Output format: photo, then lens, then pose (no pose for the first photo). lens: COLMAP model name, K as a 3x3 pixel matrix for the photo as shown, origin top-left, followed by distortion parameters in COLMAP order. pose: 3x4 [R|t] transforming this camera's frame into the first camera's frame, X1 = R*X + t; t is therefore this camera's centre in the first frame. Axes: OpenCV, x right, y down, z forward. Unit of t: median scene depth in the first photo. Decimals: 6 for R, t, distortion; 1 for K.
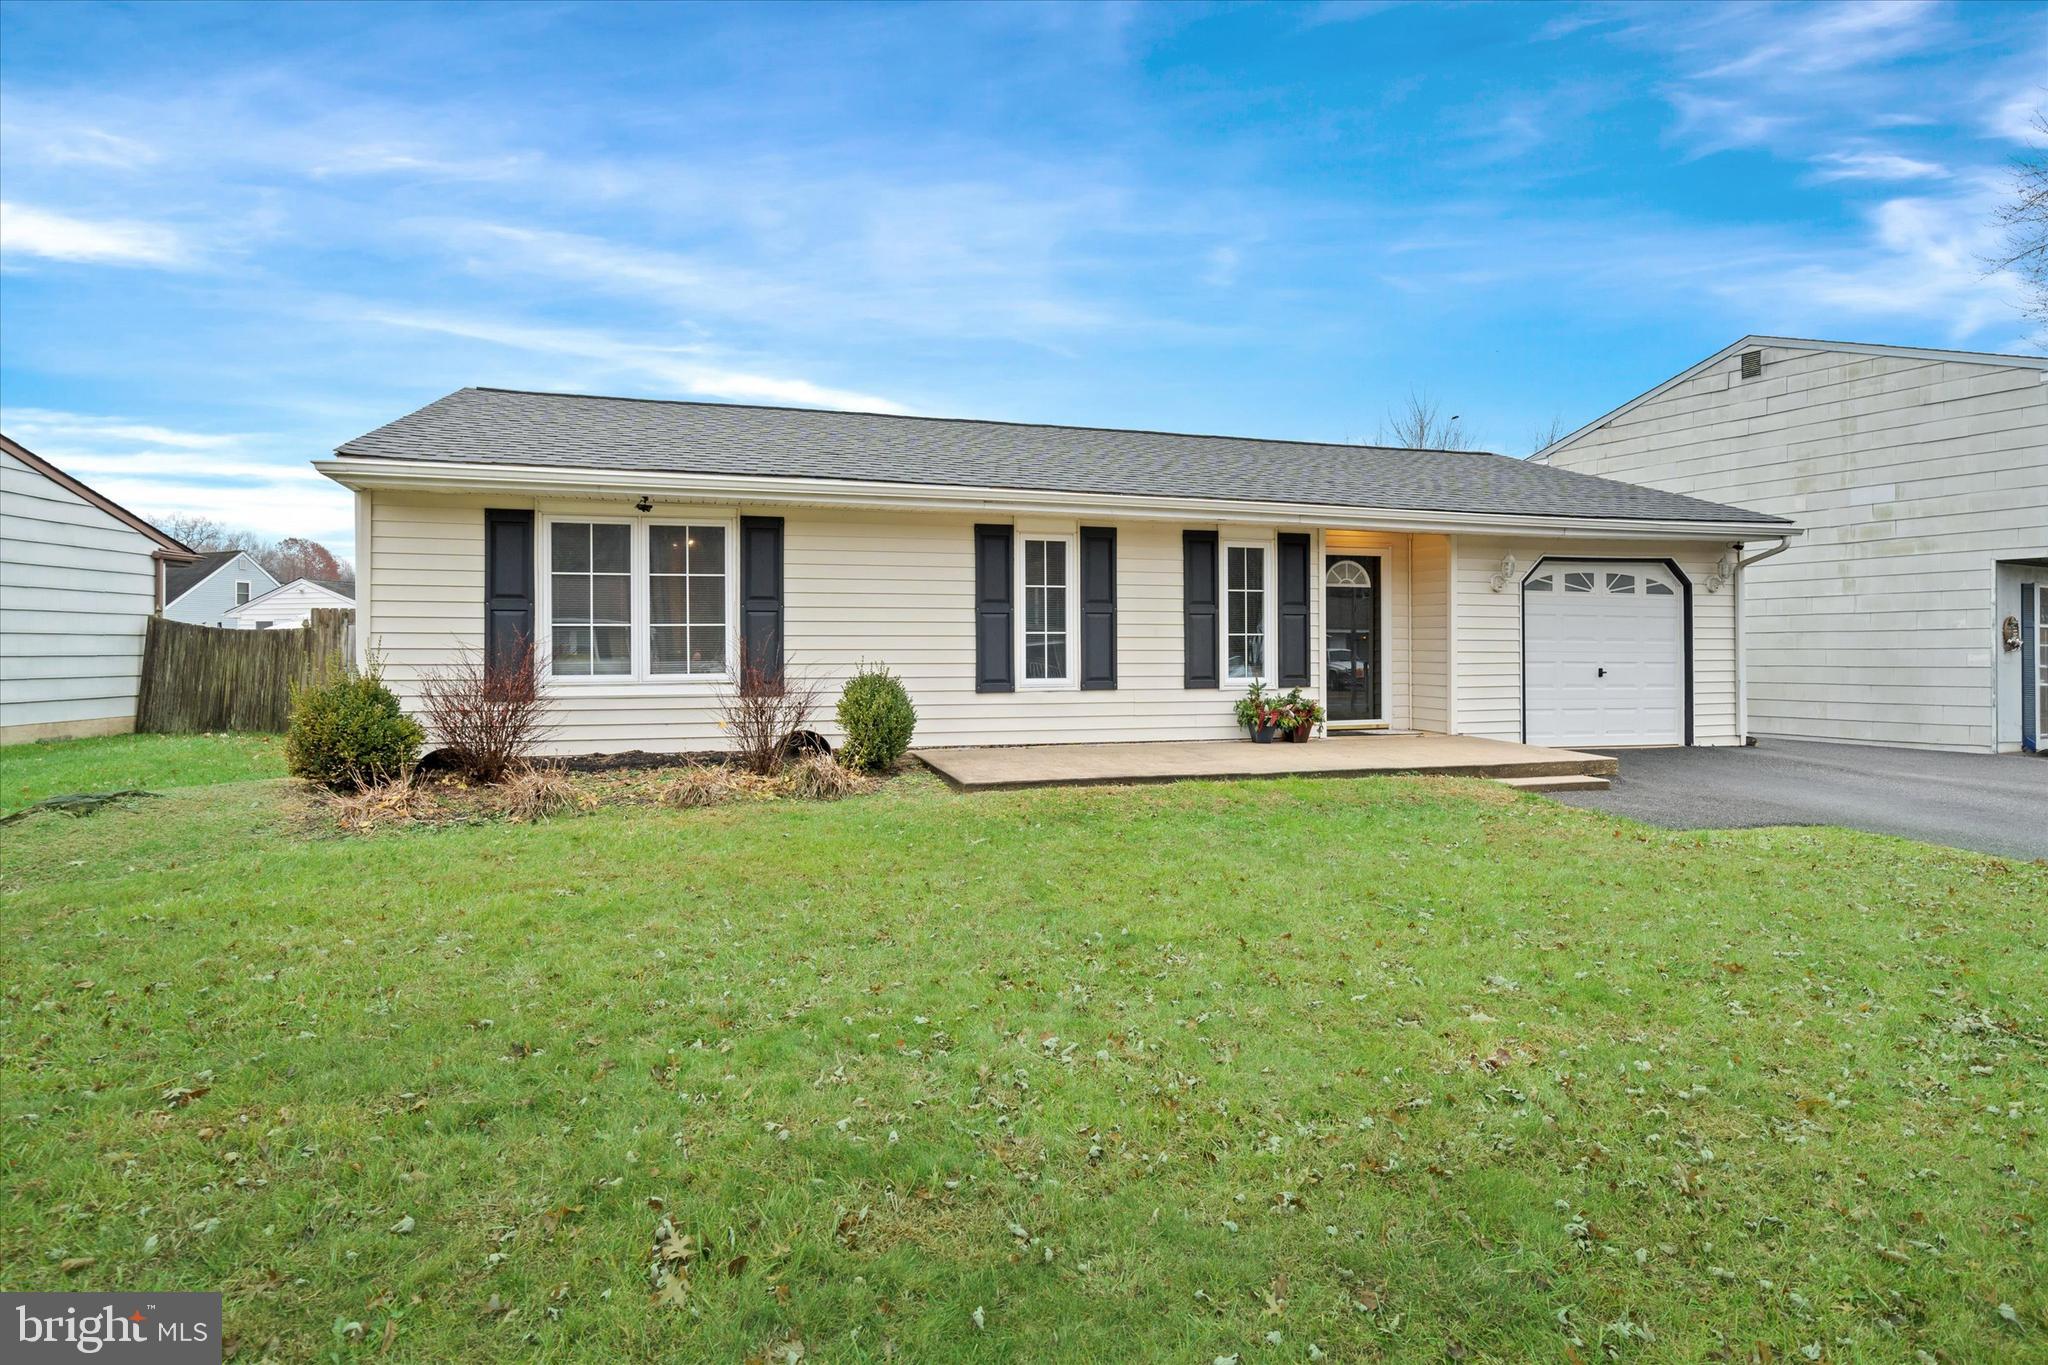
lens RADIAL K [[1109.7, 0, 1013.3], [0, 1109.7, 633.8], [0, 0, 1]] dist [-0.022284, 0.020011]
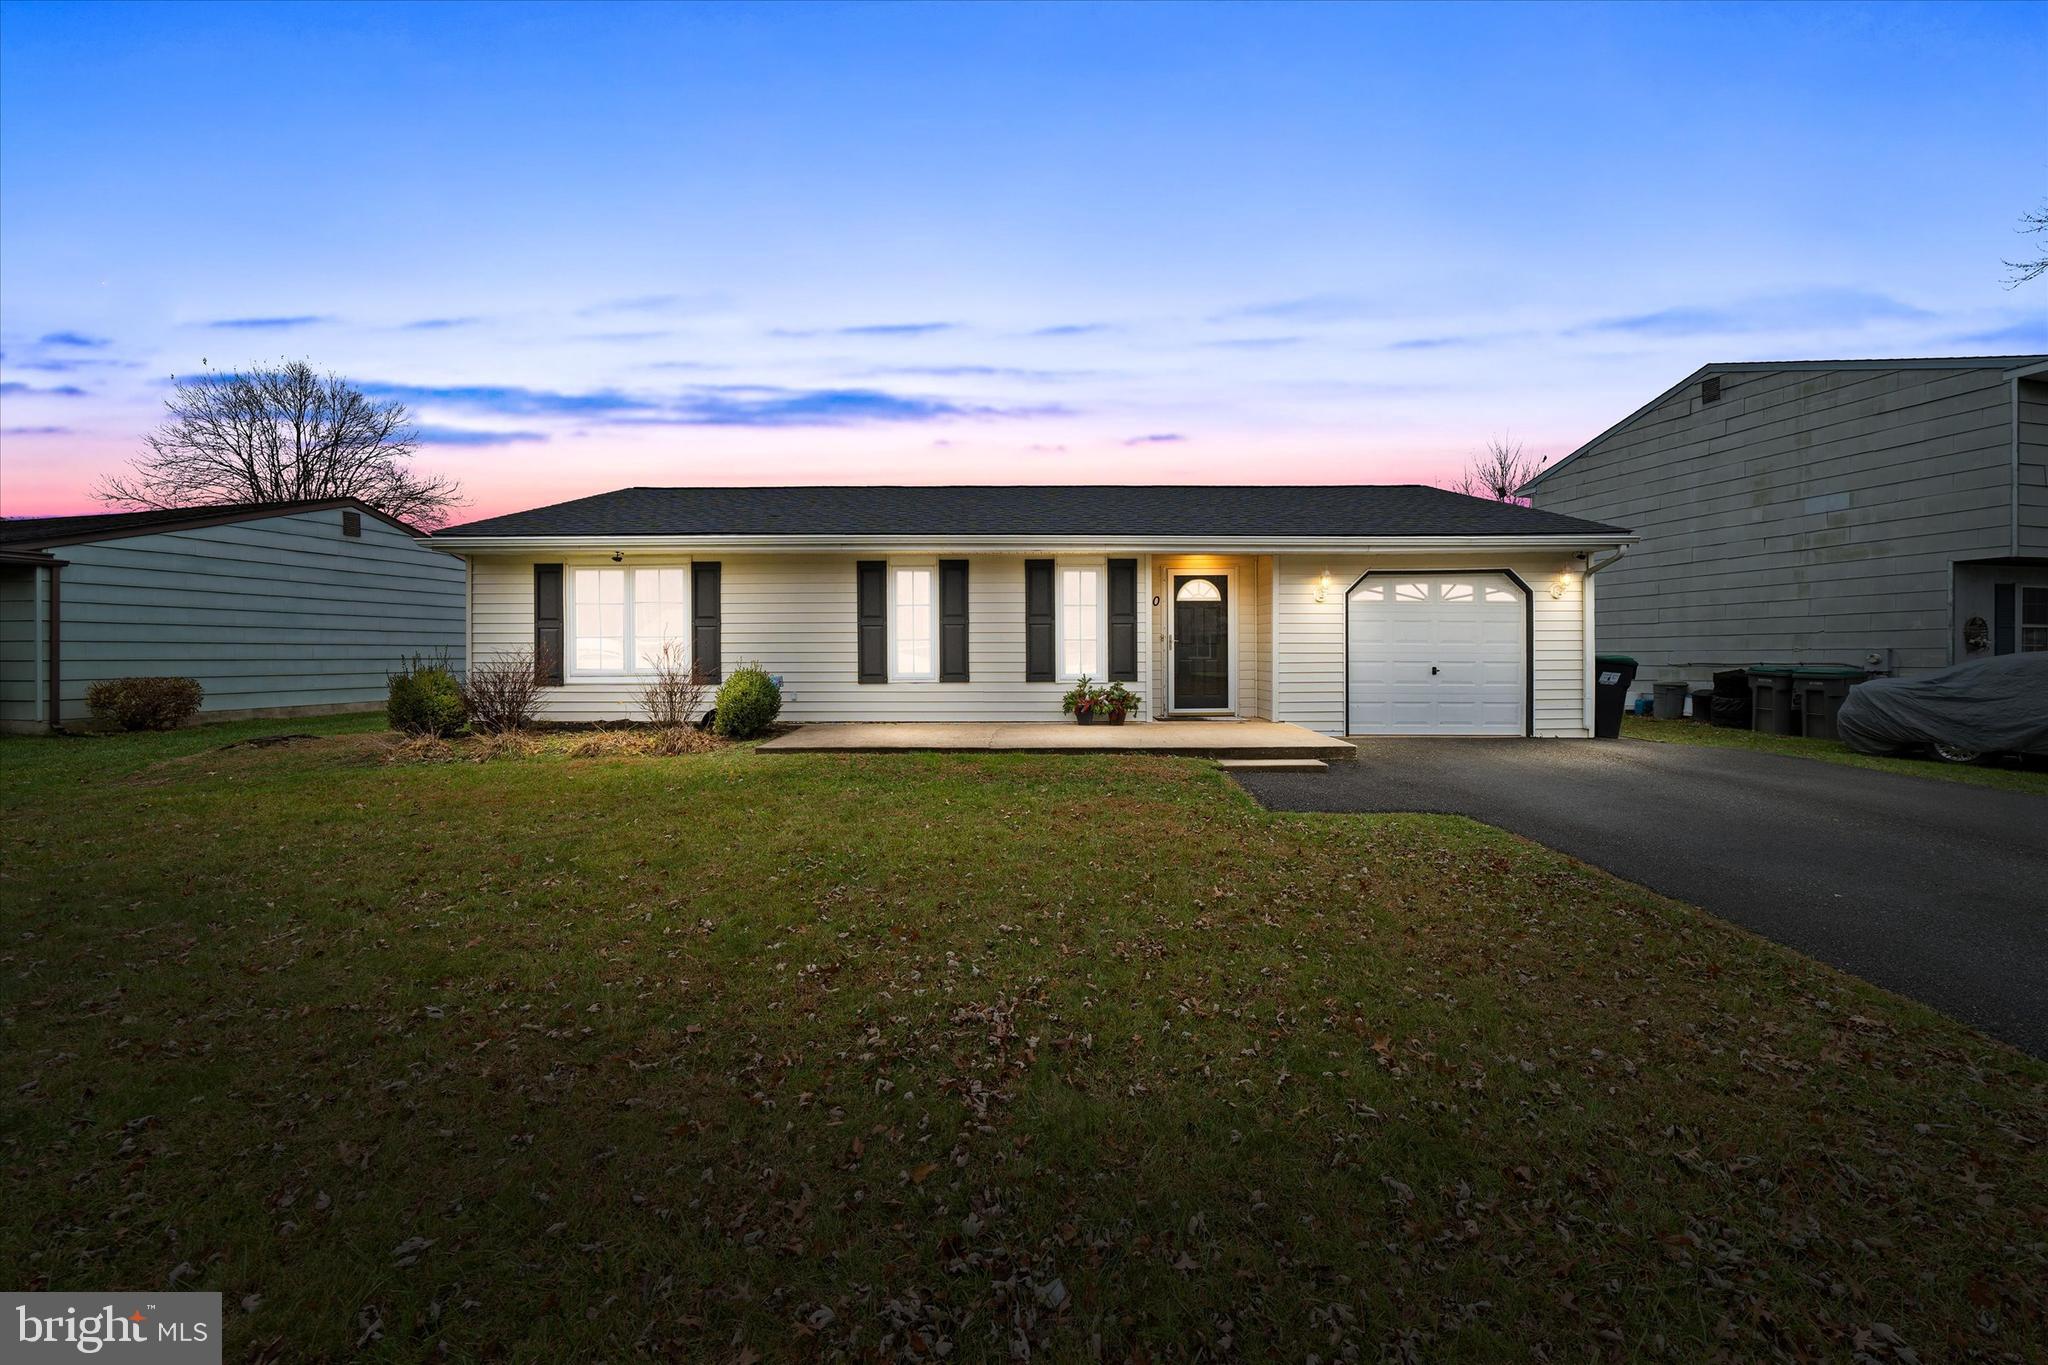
lens RADIAL K [[776.5, 0, 993.5], [0, 776.5, 656.7], [0, 0, 1]] dist [-0.013675, 0.000269]
pose [[0.957516, -0.002593, -0.288369, 0.380082], [0.007294, 0.999857, 0.015228, 0.005845], [0.288288, -0.016685, 0.957398, 0.116544]]
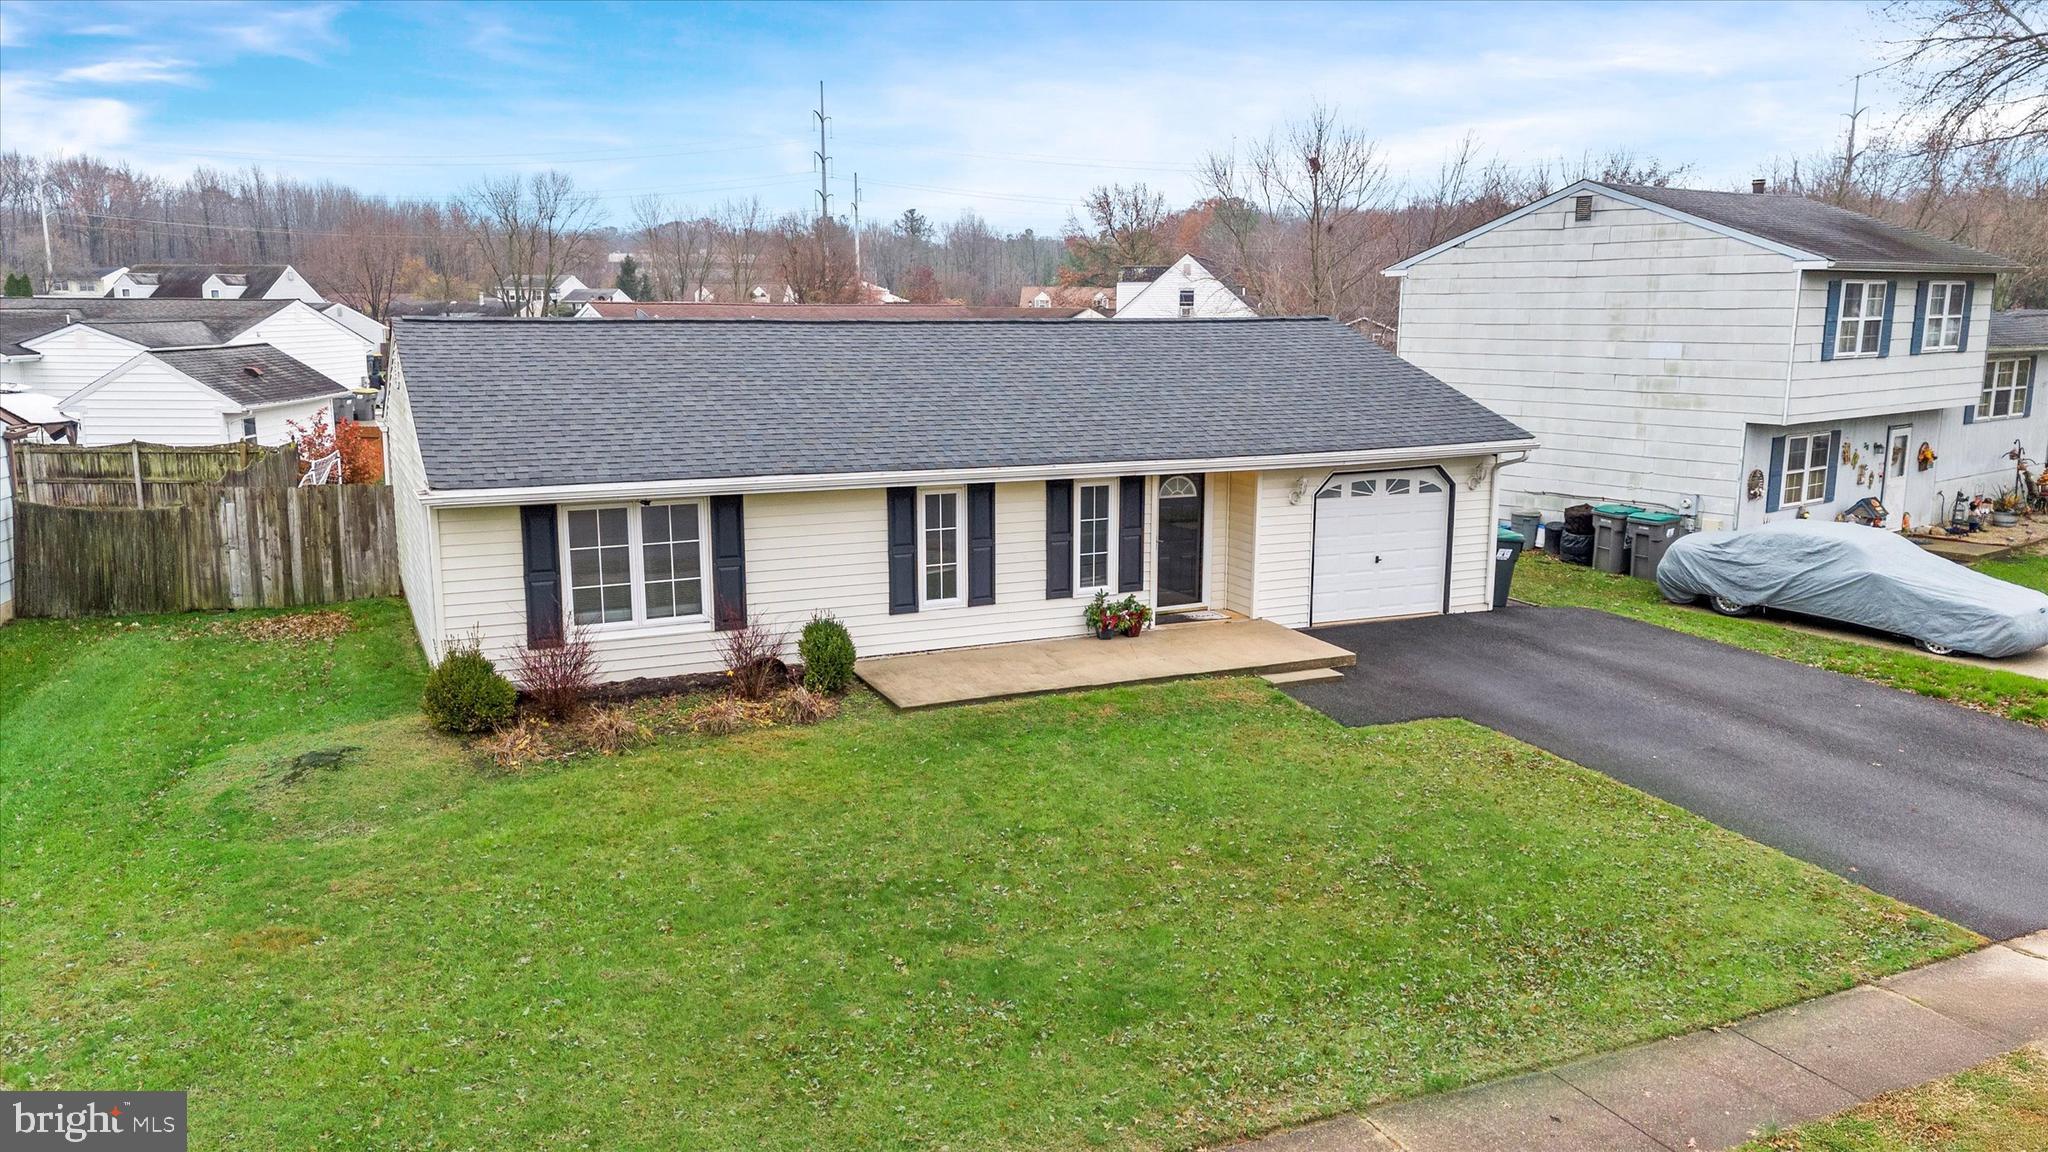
lens RADIAL K [[1467.4, 0, 1024.0], [0, 1467.4, 576.0], [0, 0, 1]] dist [0.100337, -0.141621]
pose [[0.989535, -0.021230, 0.142720, -0.114400], [-0.005060, 0.983402, 0.181369, -0.286249], [-0.144201, -0.180193, 0.973004, -0.652997]]
